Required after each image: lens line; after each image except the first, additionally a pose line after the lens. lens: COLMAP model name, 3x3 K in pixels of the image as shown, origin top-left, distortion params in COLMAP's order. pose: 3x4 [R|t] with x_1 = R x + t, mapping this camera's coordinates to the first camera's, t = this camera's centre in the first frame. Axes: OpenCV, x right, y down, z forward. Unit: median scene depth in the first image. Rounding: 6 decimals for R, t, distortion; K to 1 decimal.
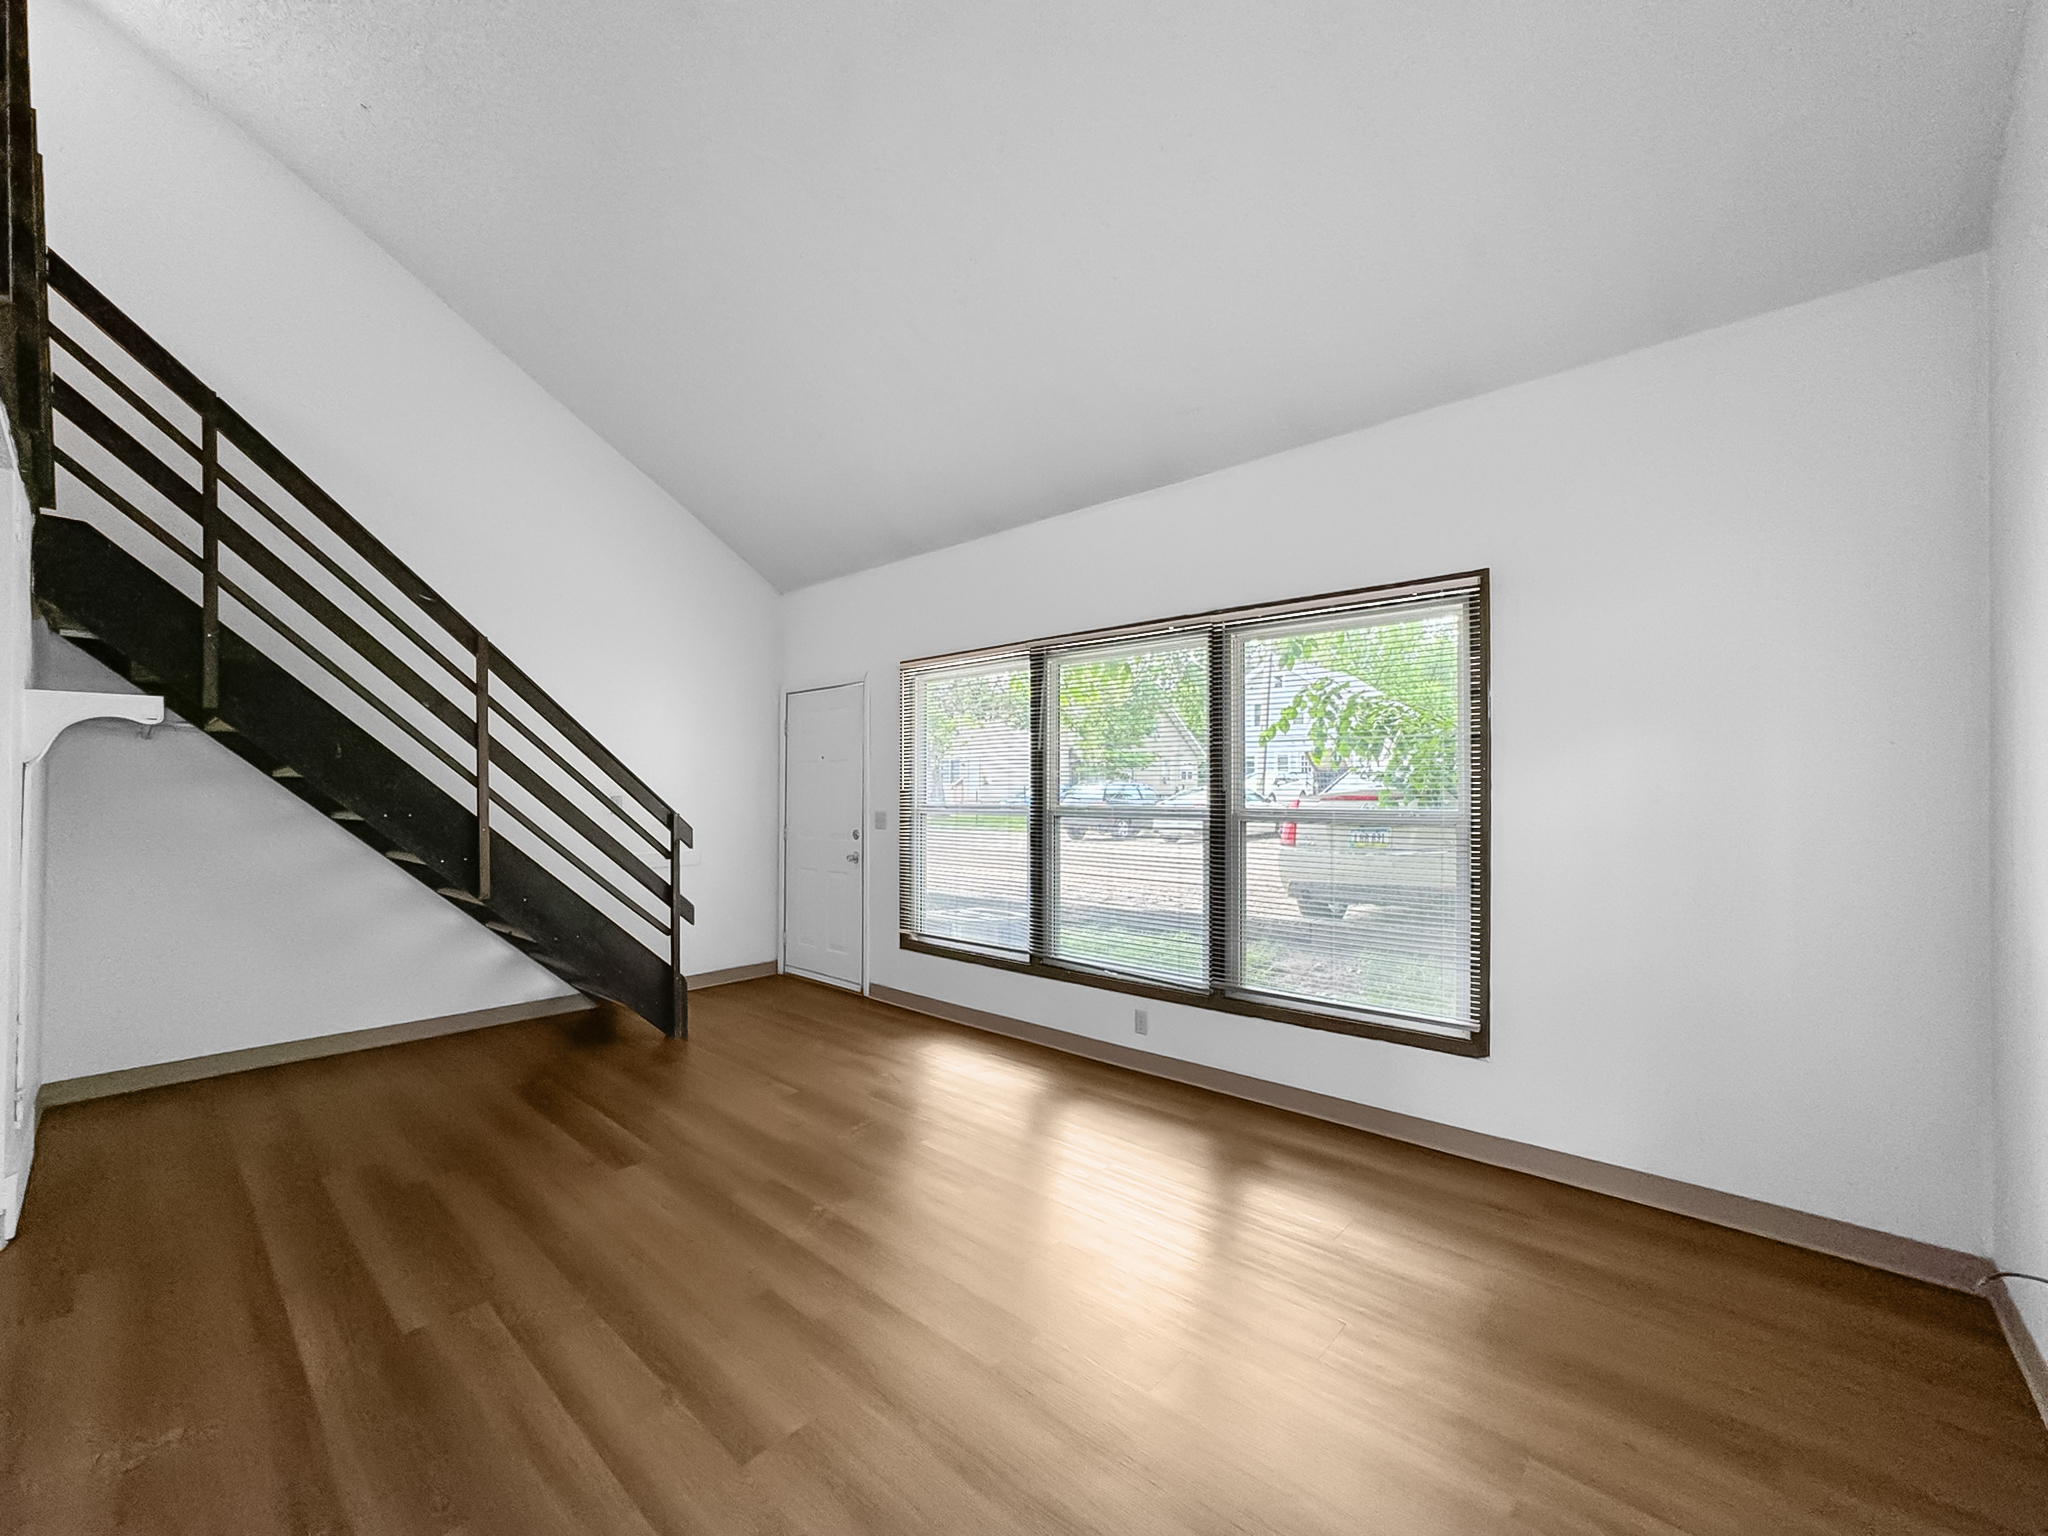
lens RADIAL K [[828.2, 0, 1032.9], [0, 828.2, 795.9], [0, 0, 1]] dist [-0.031780, 0.013708]
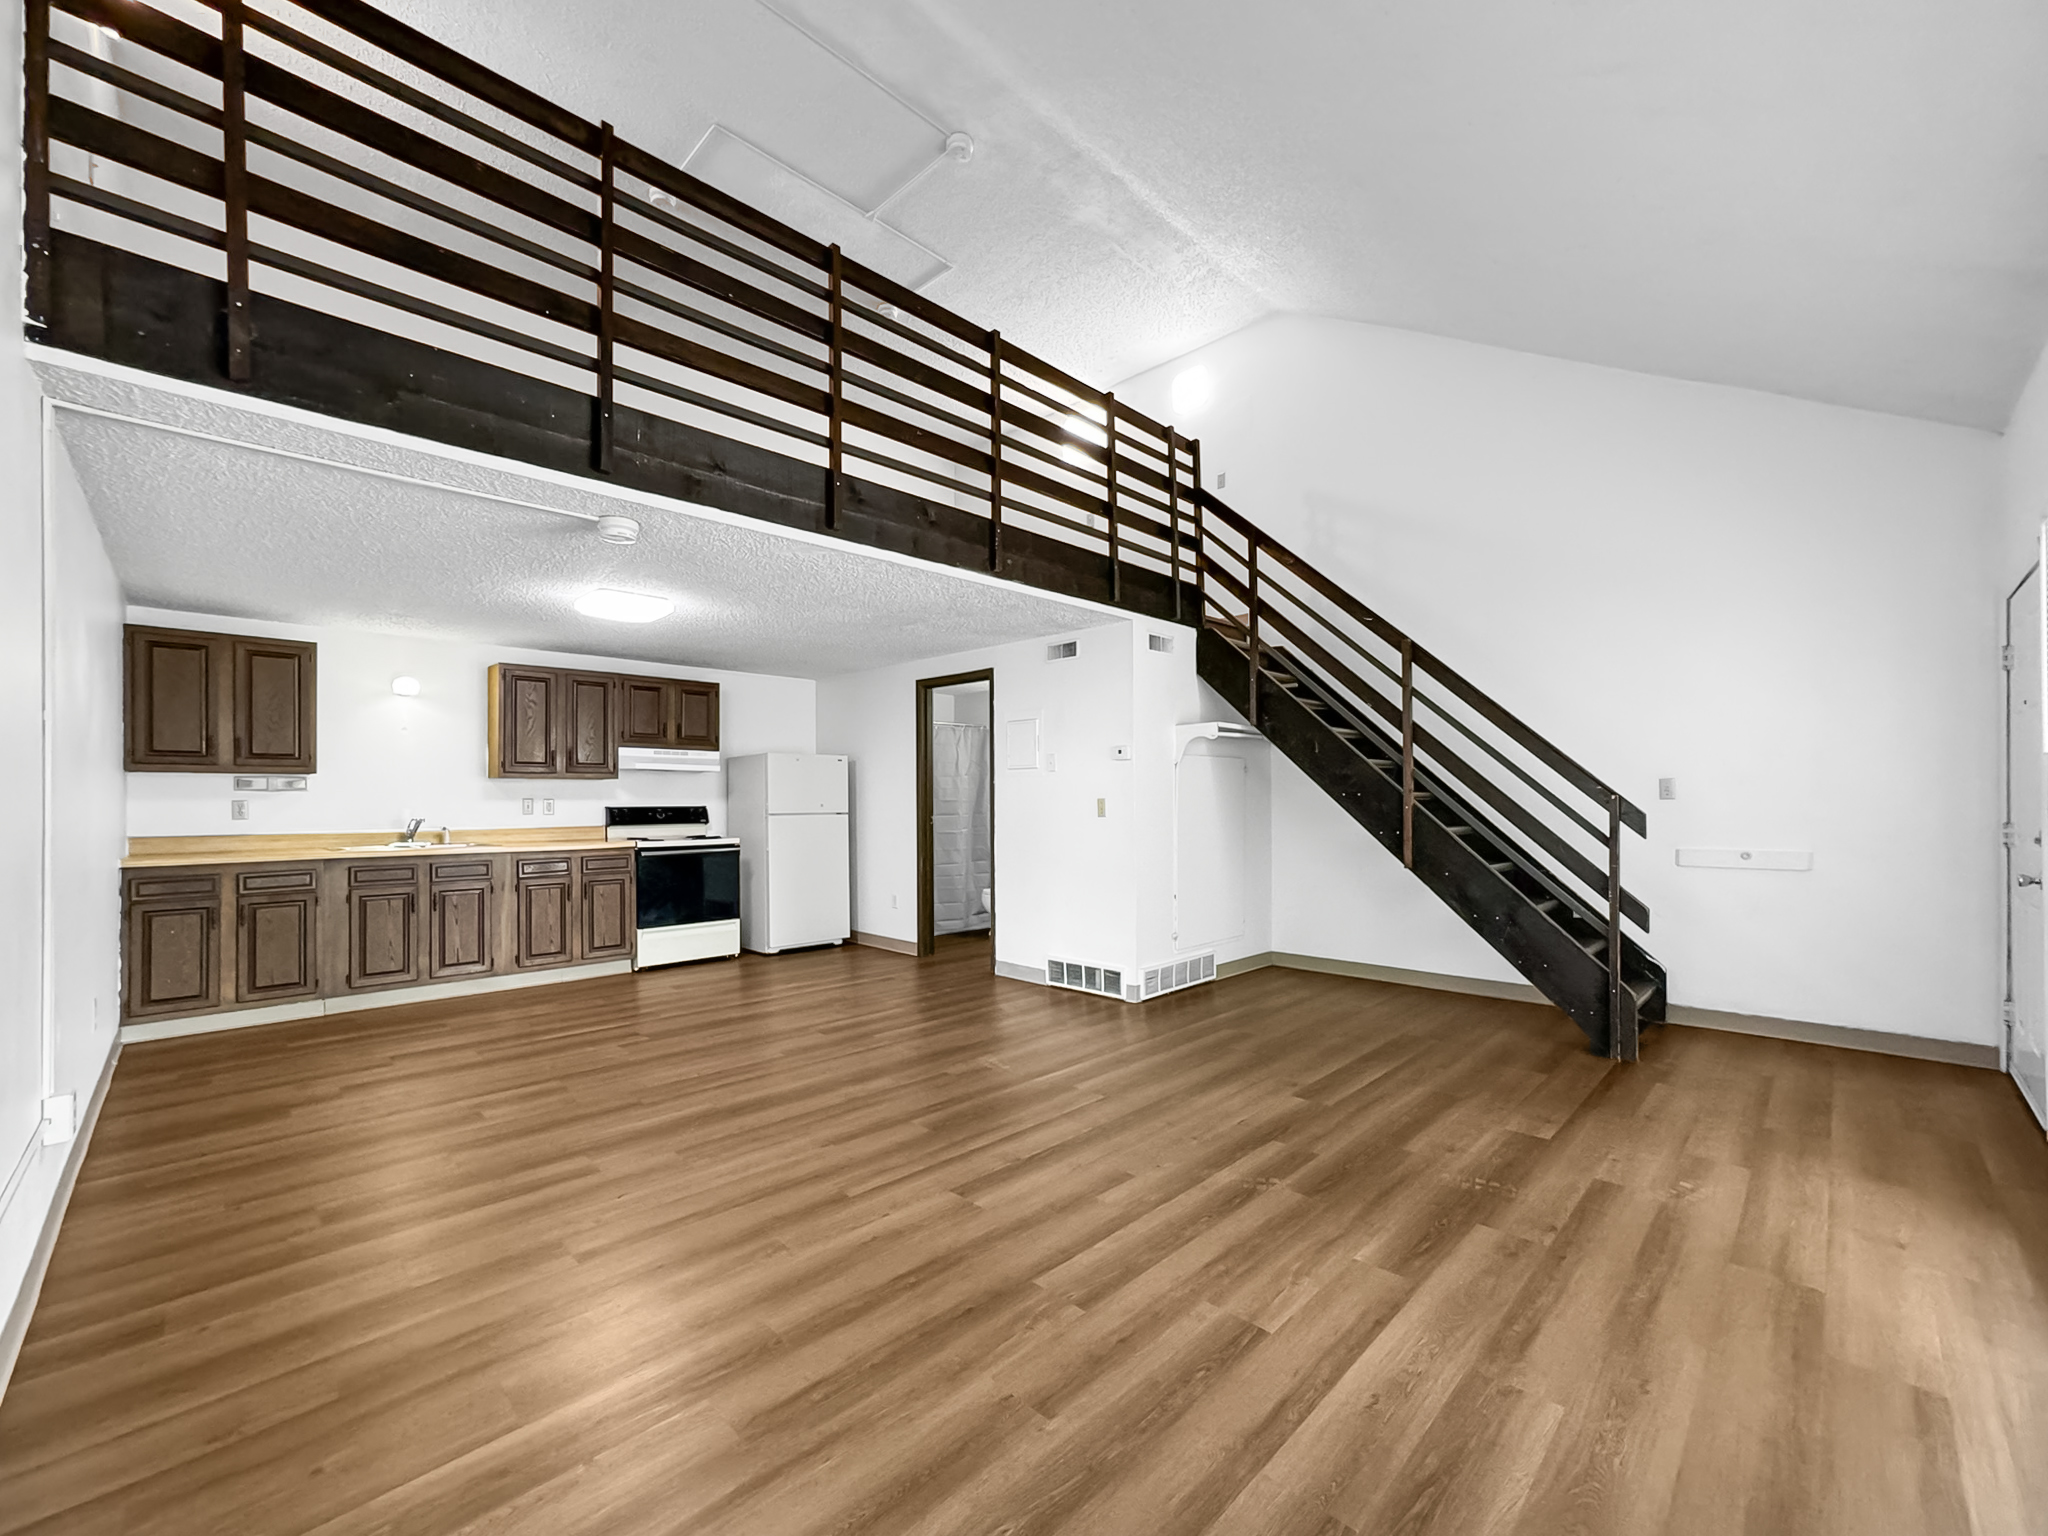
lens RADIAL K [[828.2, 0, 1032.9], [0, 828.2, 795.9], [0, 0, 1]] dist [-0.031780, 0.013708]
pose [[-0.051318, -0.004286, -0.998673, 0.548201], [-0.005520, 0.999977, -0.004008, 0.040593], [0.998667, 0.005307, -0.051341, 0.578014]]
